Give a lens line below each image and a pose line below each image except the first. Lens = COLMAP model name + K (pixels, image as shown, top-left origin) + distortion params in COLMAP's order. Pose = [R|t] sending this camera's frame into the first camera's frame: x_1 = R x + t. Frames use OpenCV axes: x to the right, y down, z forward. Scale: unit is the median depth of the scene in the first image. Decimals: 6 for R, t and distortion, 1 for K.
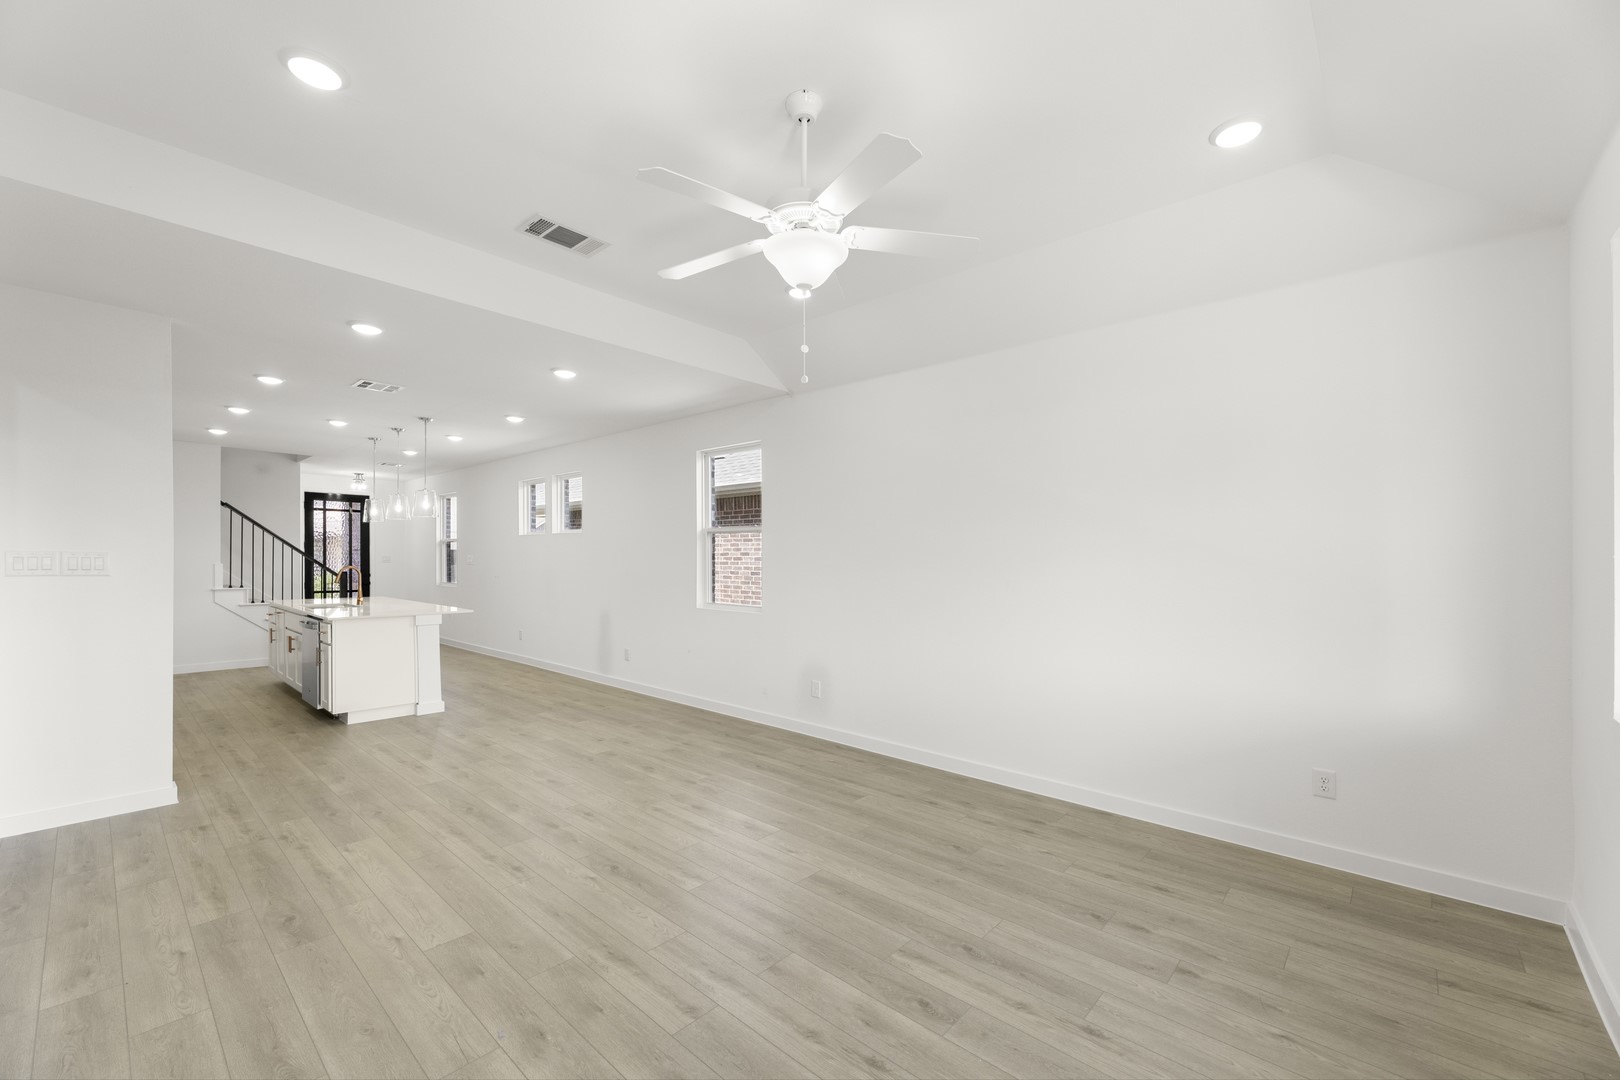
lens RADIAL K [[645.8, 0, 816.3], [0, 645.8, 583.4], [0, 0, 1]] dist [0.001934, -0.000070]
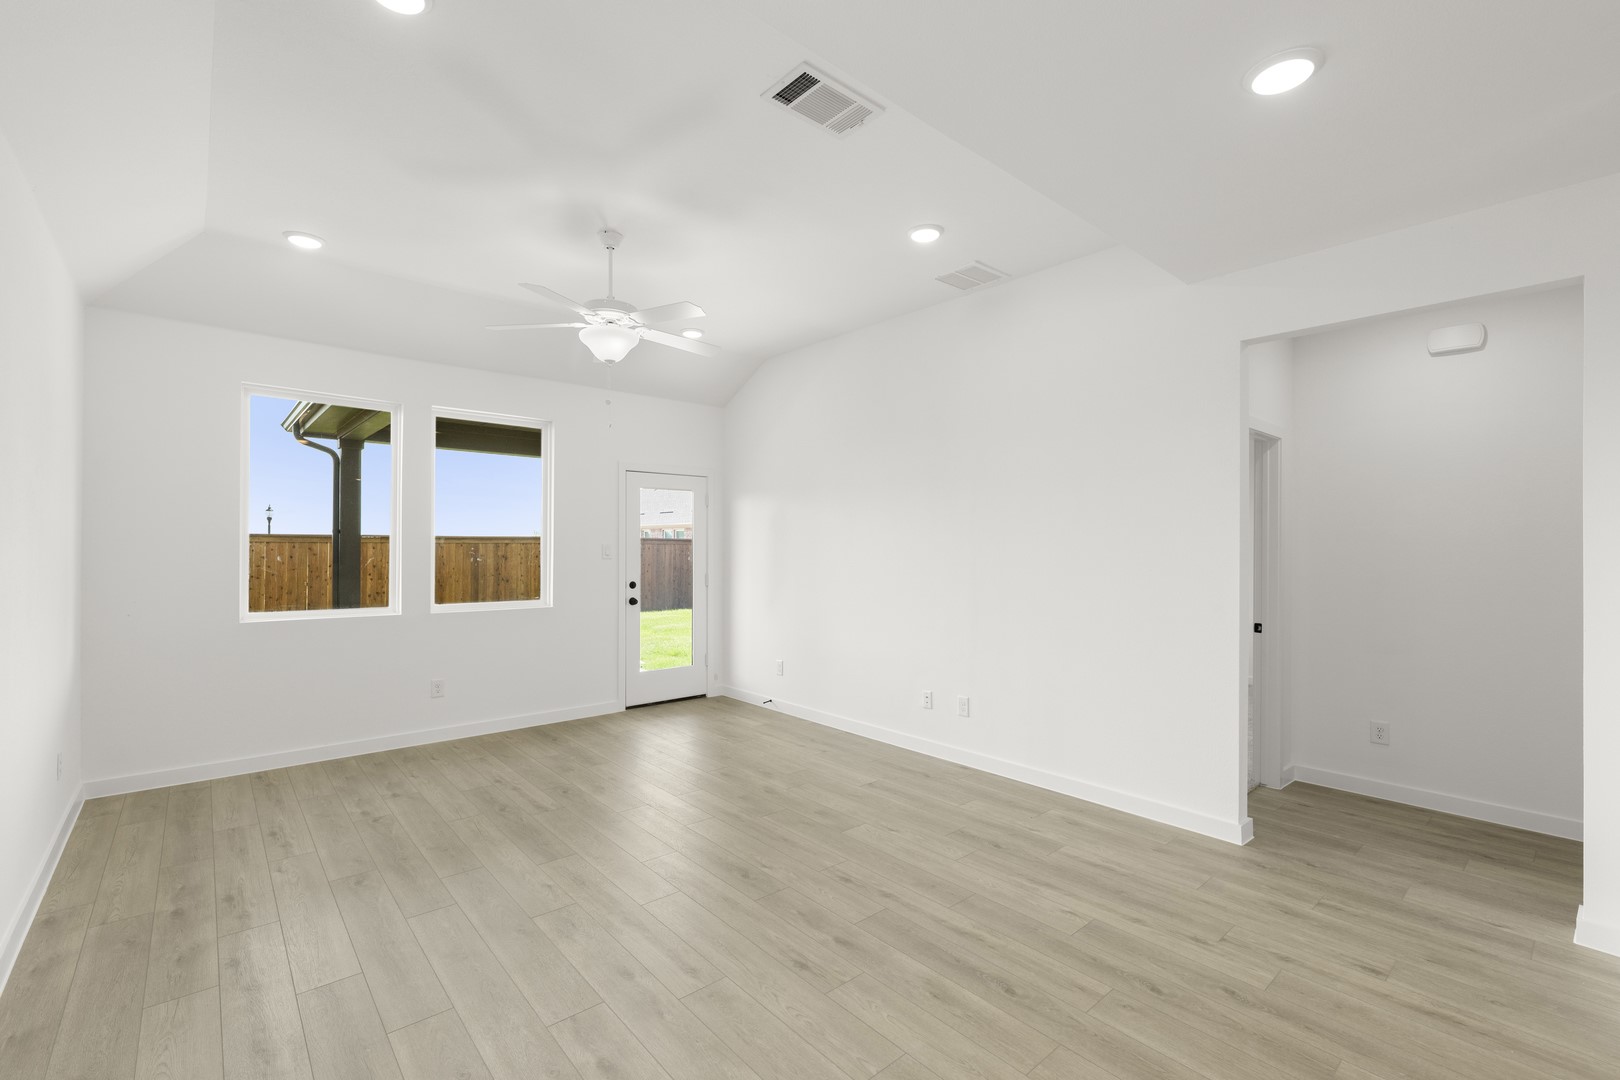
lens RADIAL K [[705.4, 0, 815.4], [0, 705.4, 553.1], [0, 0, 1]] dist [0.002352, -0.000203]
pose [[-0.992244, -0.011587, 0.123766, -0.421289], [-0.005384, 0.998718, 0.050332, -0.066915], [-0.124190, 0.049275, -0.991034, 1.561248]]
